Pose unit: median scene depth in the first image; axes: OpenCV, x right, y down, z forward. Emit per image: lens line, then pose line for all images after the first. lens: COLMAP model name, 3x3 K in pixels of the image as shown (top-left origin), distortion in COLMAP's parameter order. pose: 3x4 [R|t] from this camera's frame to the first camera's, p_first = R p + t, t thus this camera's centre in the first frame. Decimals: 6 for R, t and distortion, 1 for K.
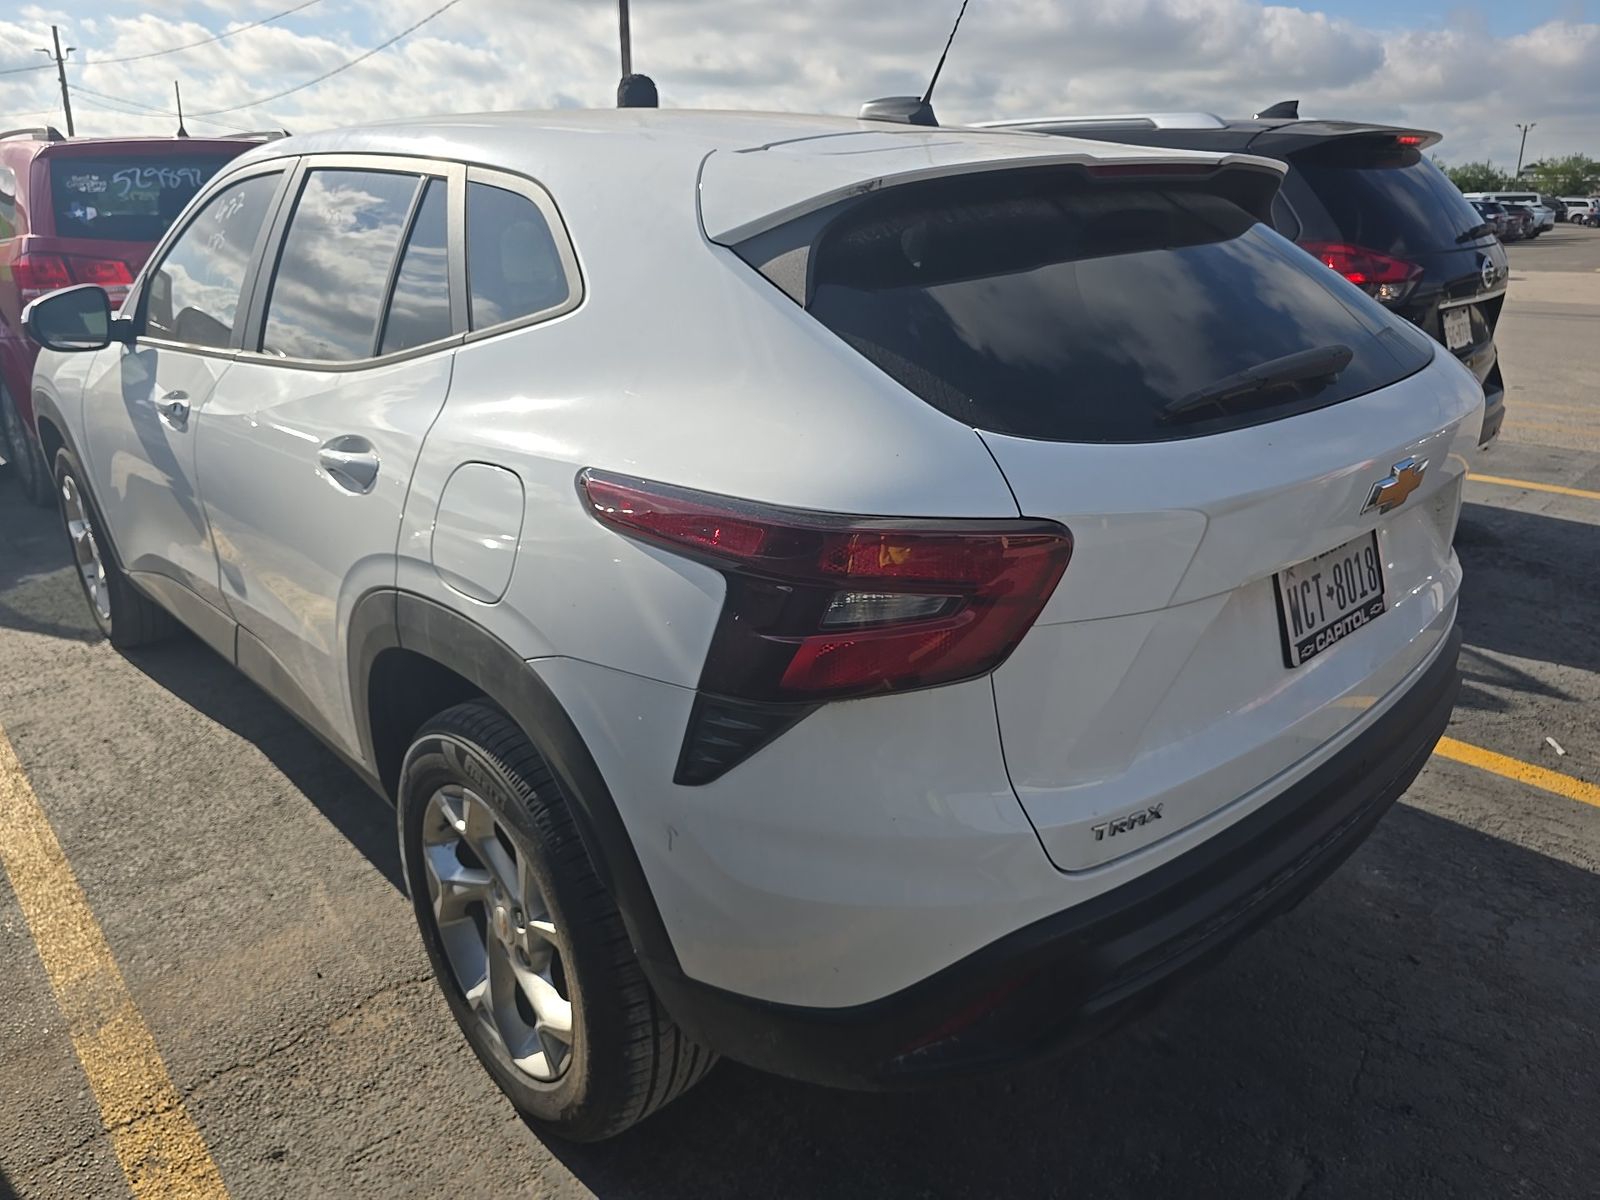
lens RADIAL K [[1172.2, 0, 805.4], [0, 1172.2, 606.6], [0, 0, 1]] dist [0.036189, -0.042790]
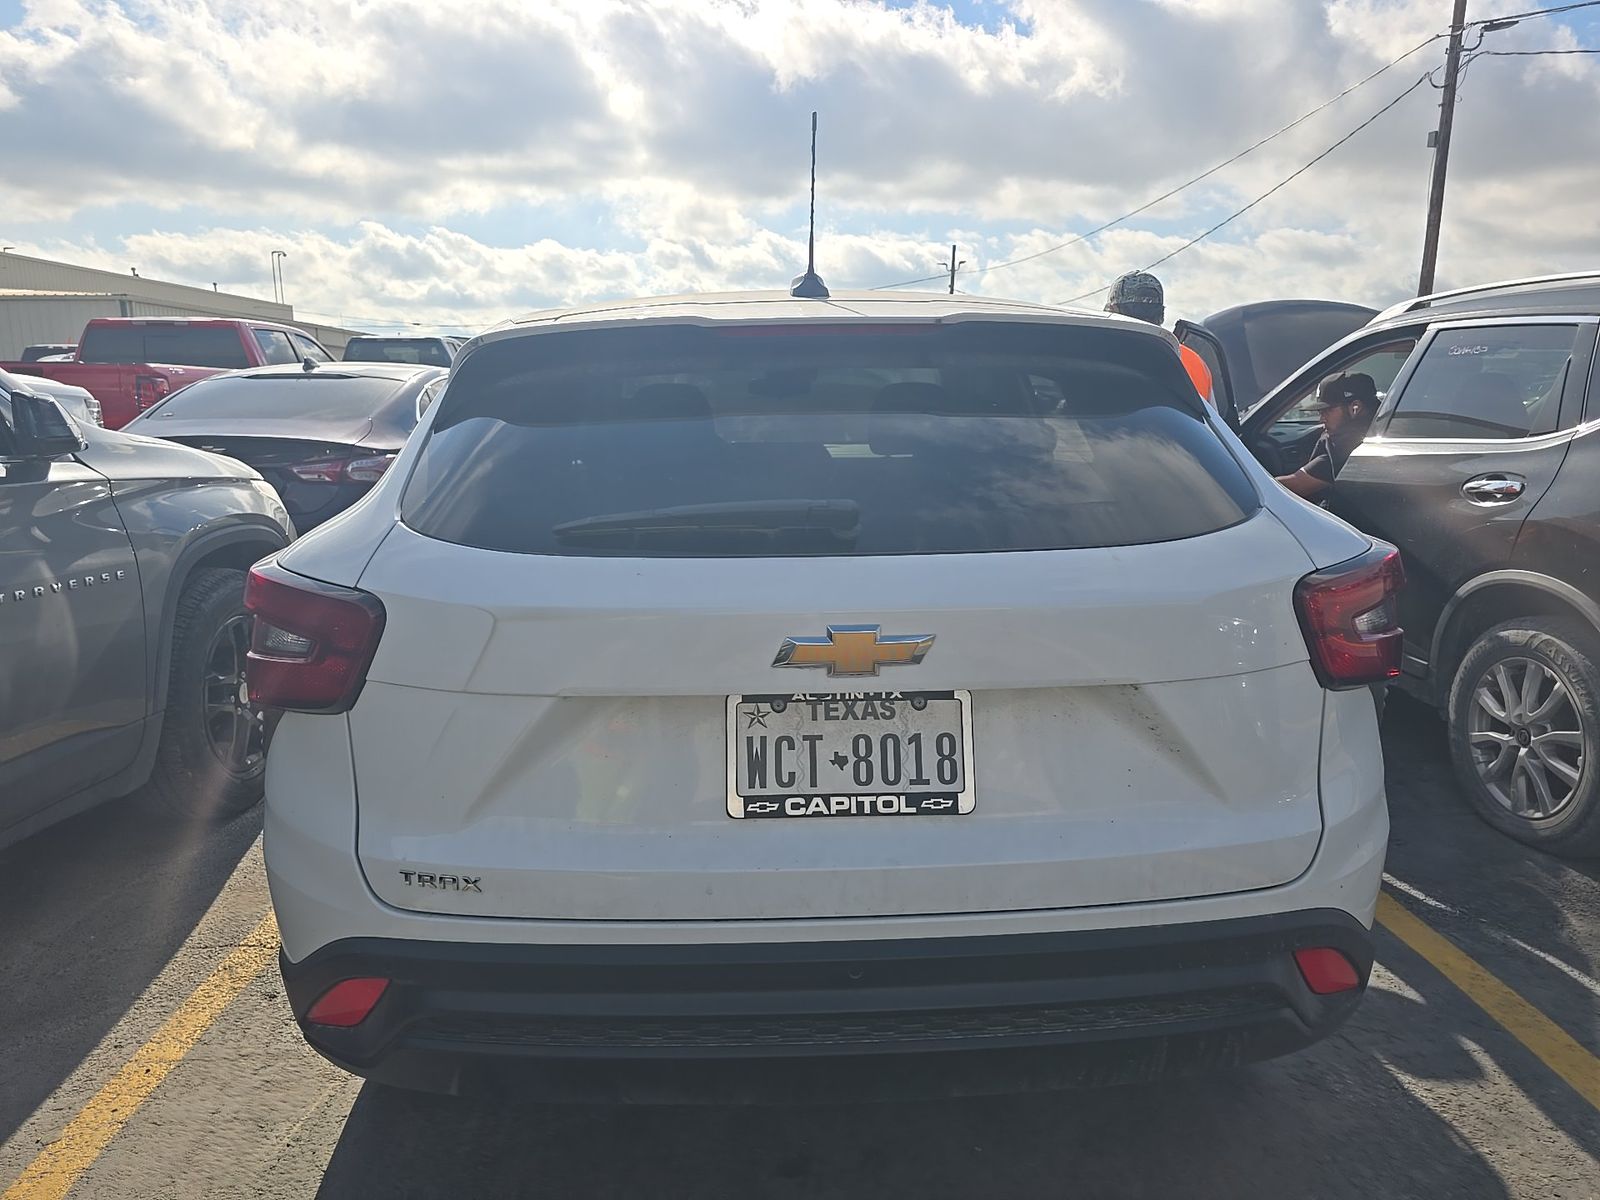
lens RADIAL K [[1172.2, 0, 798.6], [0, 1172.2, 600.5], [0, 0, 1]] dist [0.036189, -0.042790]
pose [[0.726216, 0.131997, -0.674675, 0.123070], [-0.230574, 0.971315, -0.058155, -0.008800], [0.647646, 0.197795, 0.735820, 0.033856]]
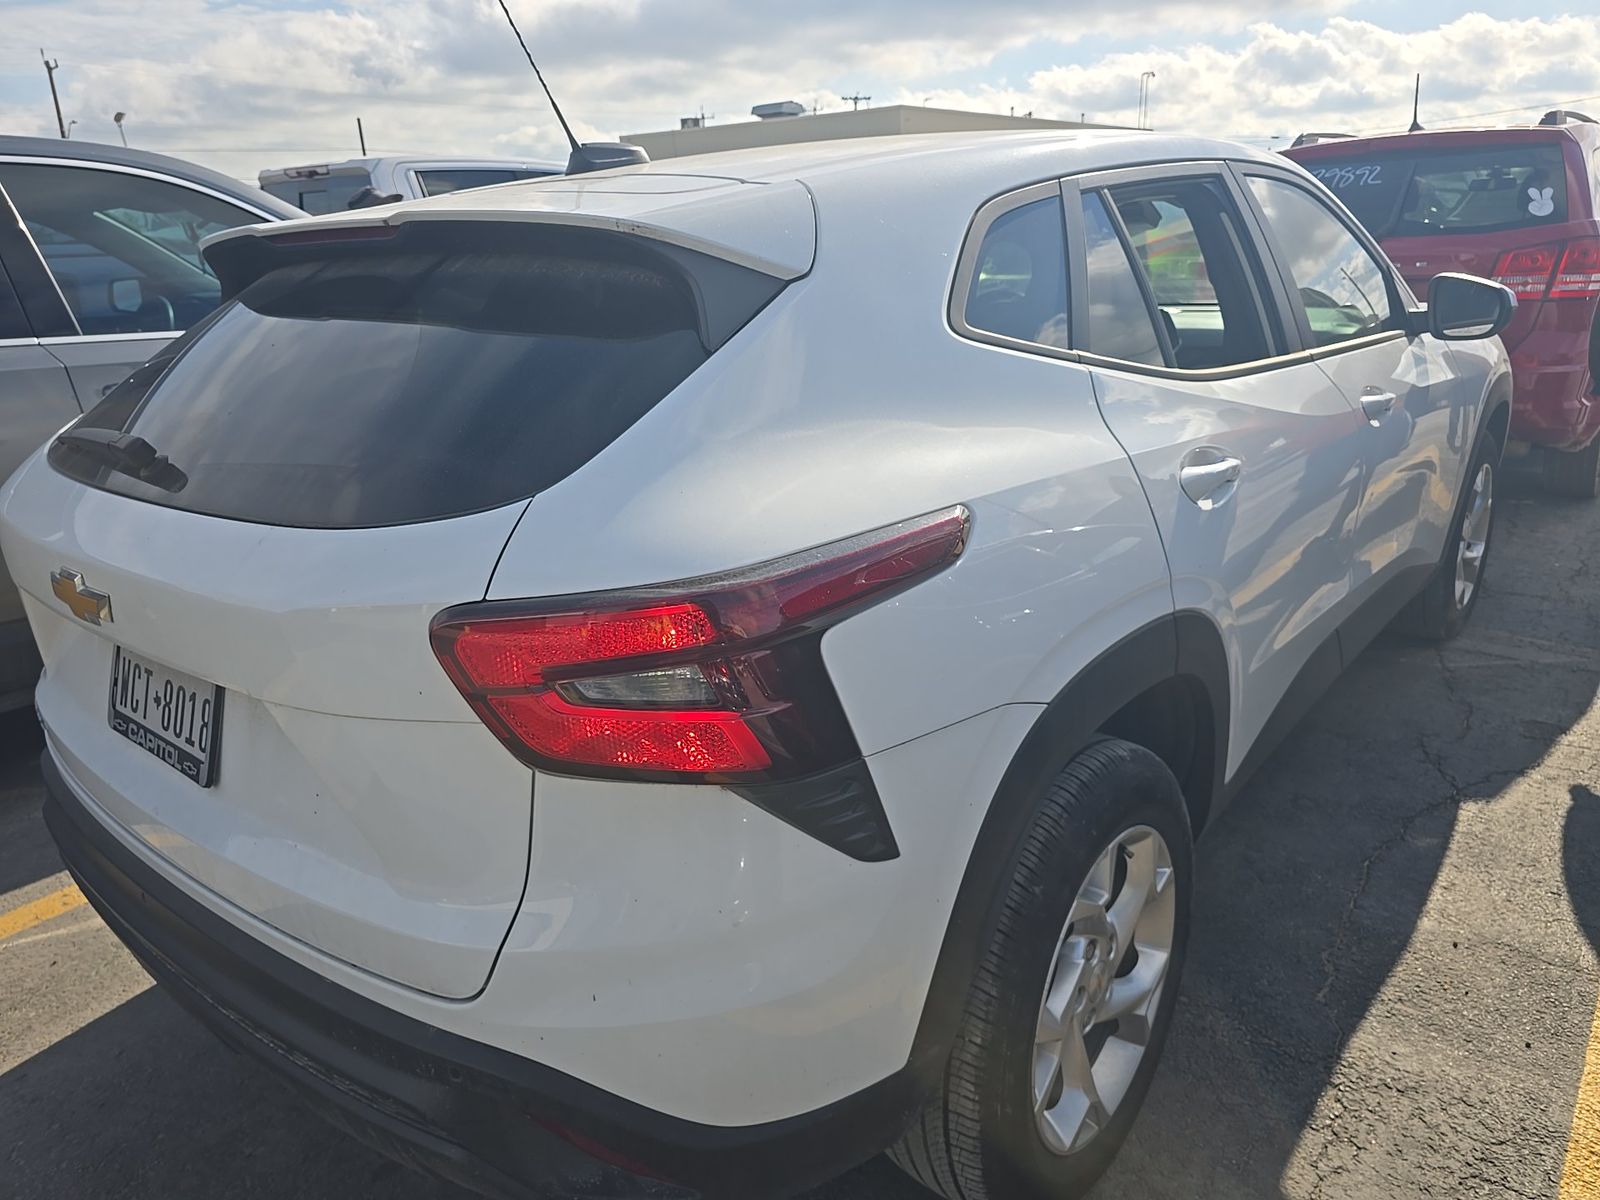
lens RADIAL K [[1172.2, 0, 797.1], [0, 1172.2, 595.6], [0, 0, 1]] dist [0.036189, -0.042790]
pose [[0.032016, 0.307210, -0.951103, 0.157162], [-0.282715, 0.915512, 0.286198, -0.058774], [0.958669, 0.259729, 0.116164, 0.162135]]
